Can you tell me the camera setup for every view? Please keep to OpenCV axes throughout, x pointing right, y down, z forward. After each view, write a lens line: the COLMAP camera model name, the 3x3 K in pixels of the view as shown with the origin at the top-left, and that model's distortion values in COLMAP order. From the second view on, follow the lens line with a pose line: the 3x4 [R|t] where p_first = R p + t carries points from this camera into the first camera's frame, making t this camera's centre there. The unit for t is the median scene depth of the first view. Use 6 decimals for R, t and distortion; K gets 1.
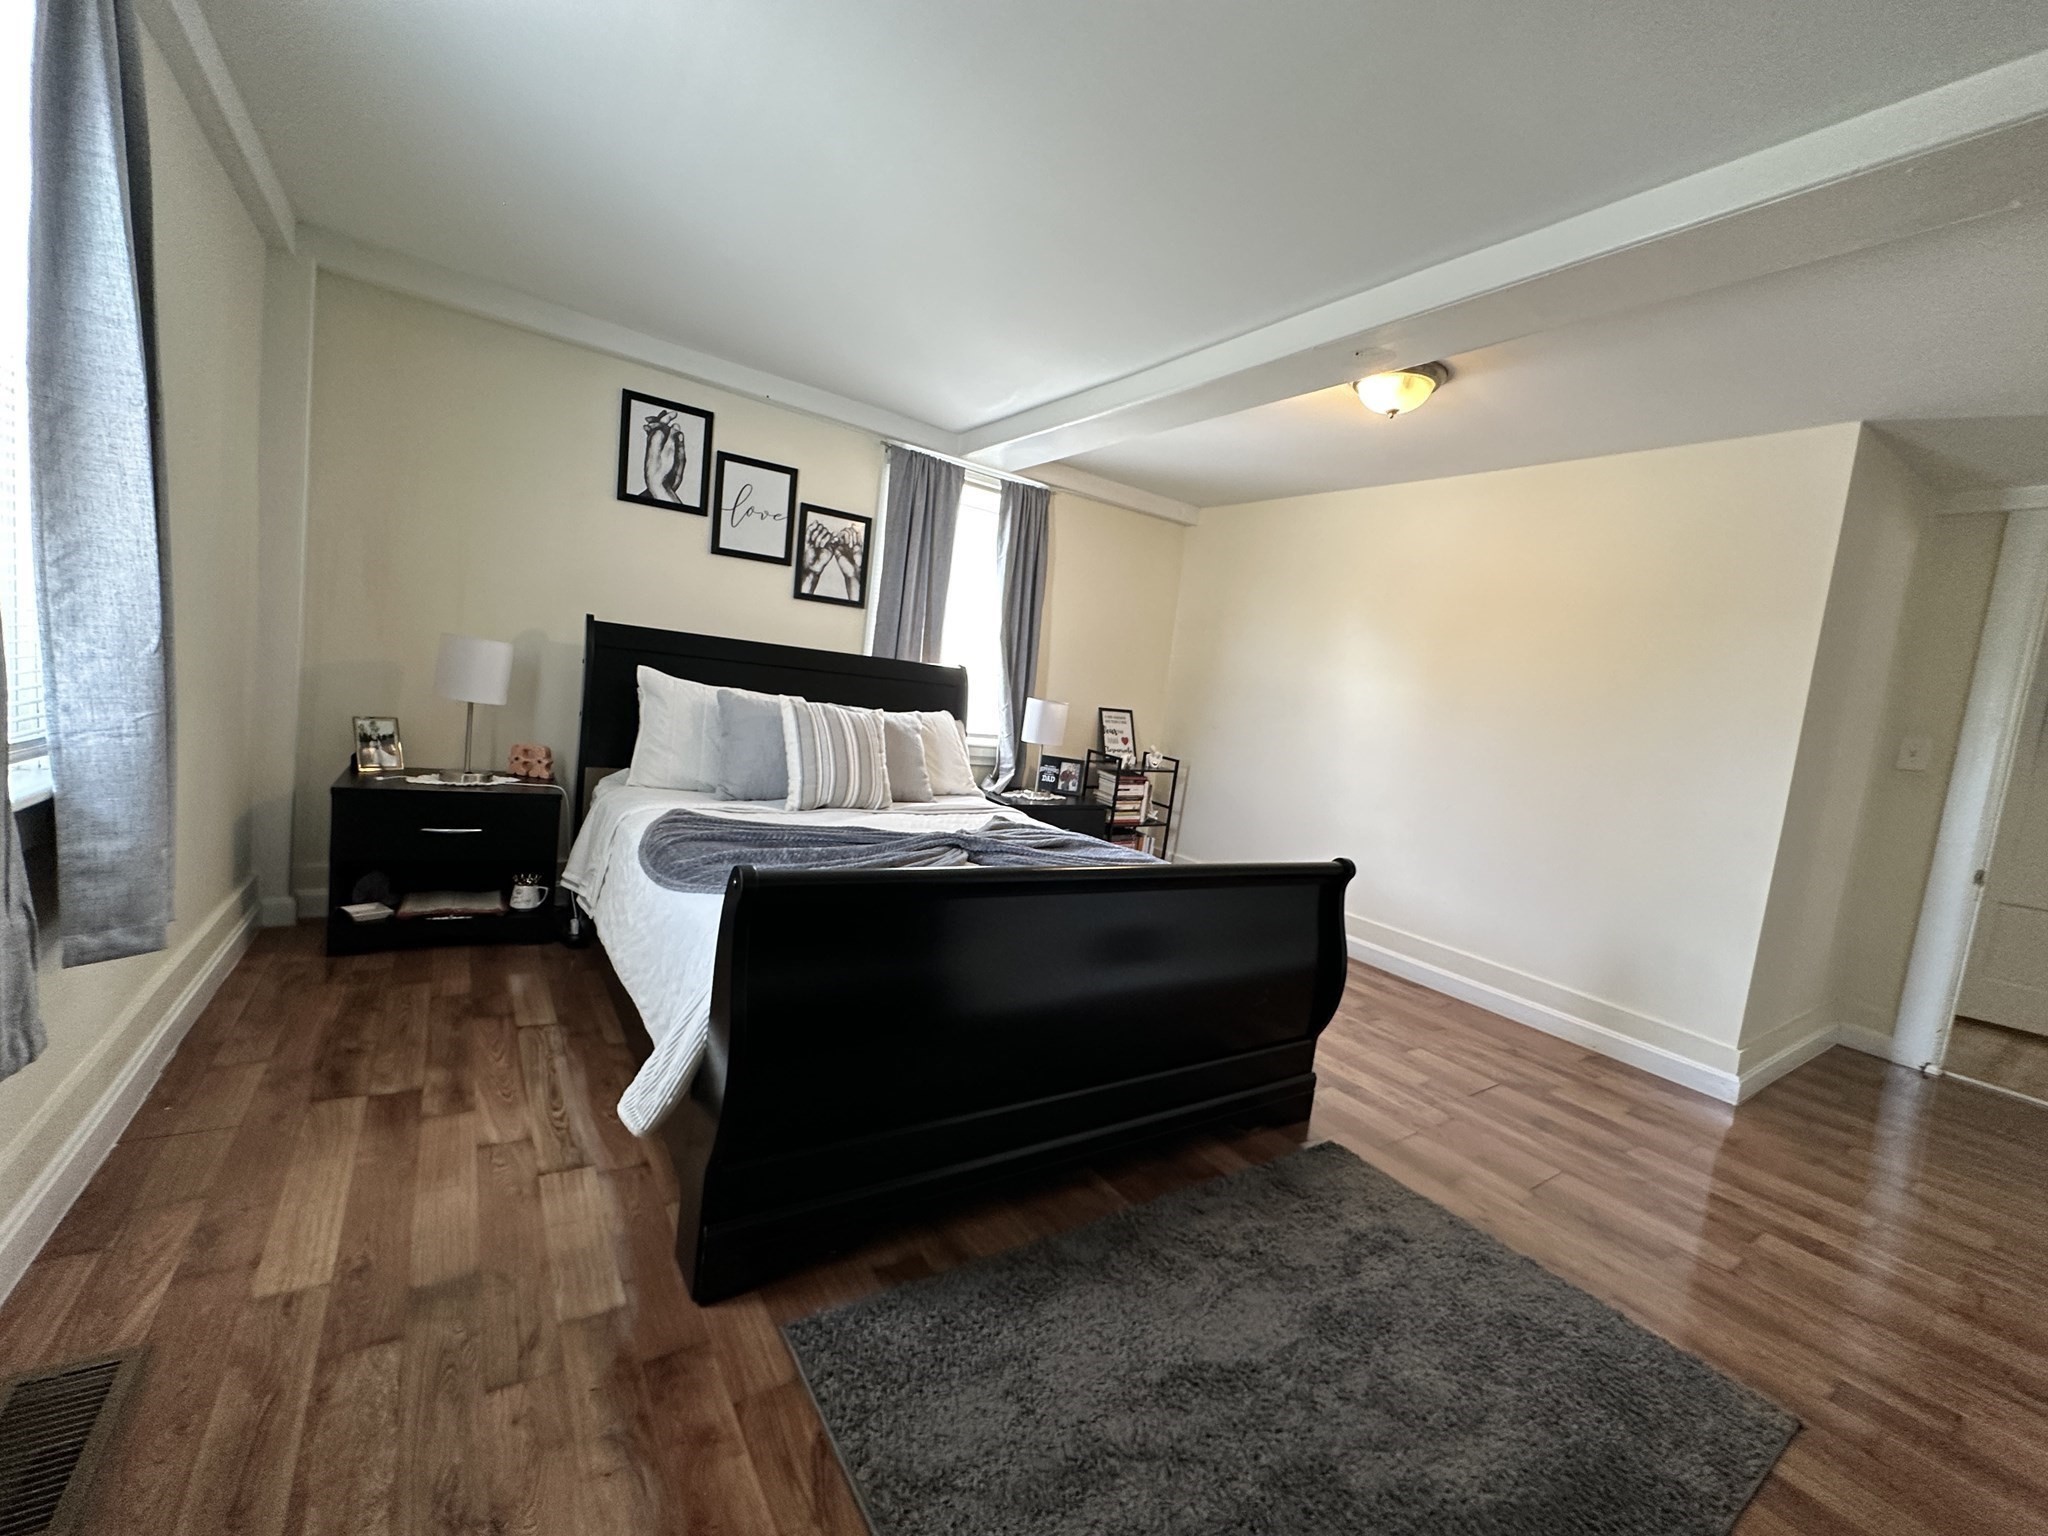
lens RADIAL K [[822.6, 0, 1028.8], [0, 822.6, 766.0], [0, 0, 1]] dist [-0.003962, 0.001210]
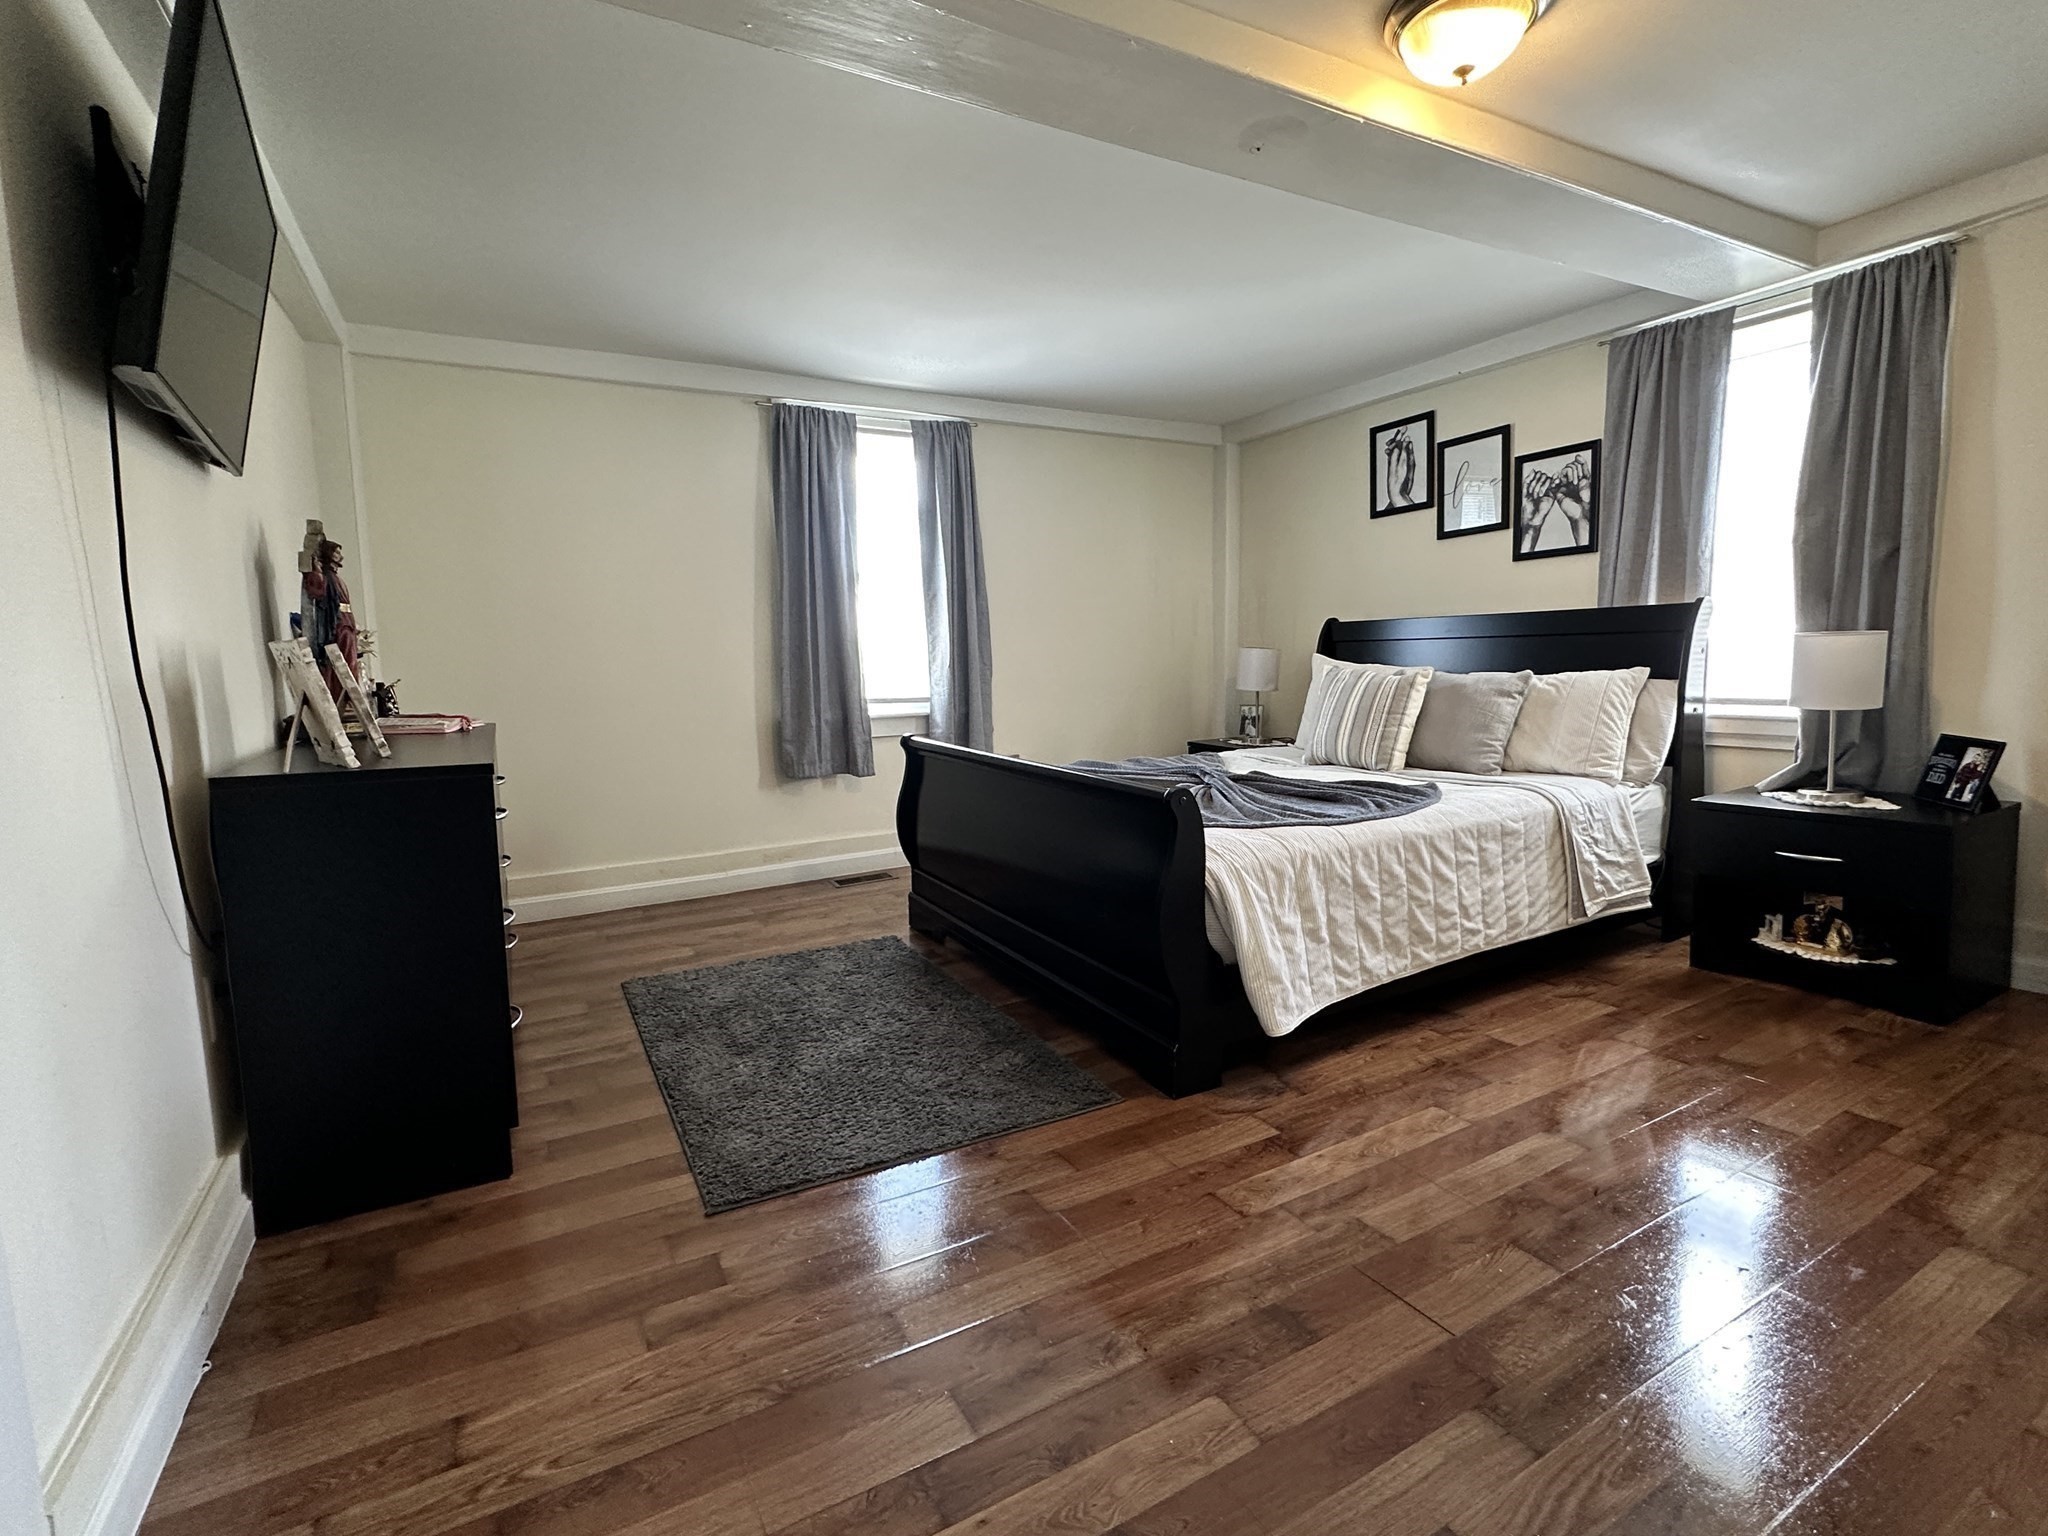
lens RADIAL K [[950.4, 0, 1026.7], [0, 950.4, 768.6], [0, 0, 1]] dist [0.003319, 0.000270]
pose [[-0.095982, 0.006995, -0.995358, 0.858774], [-0.077016, 0.996925, 0.014433, 0.056885], [0.992399, 0.078044, -0.095149, 0.591792]]
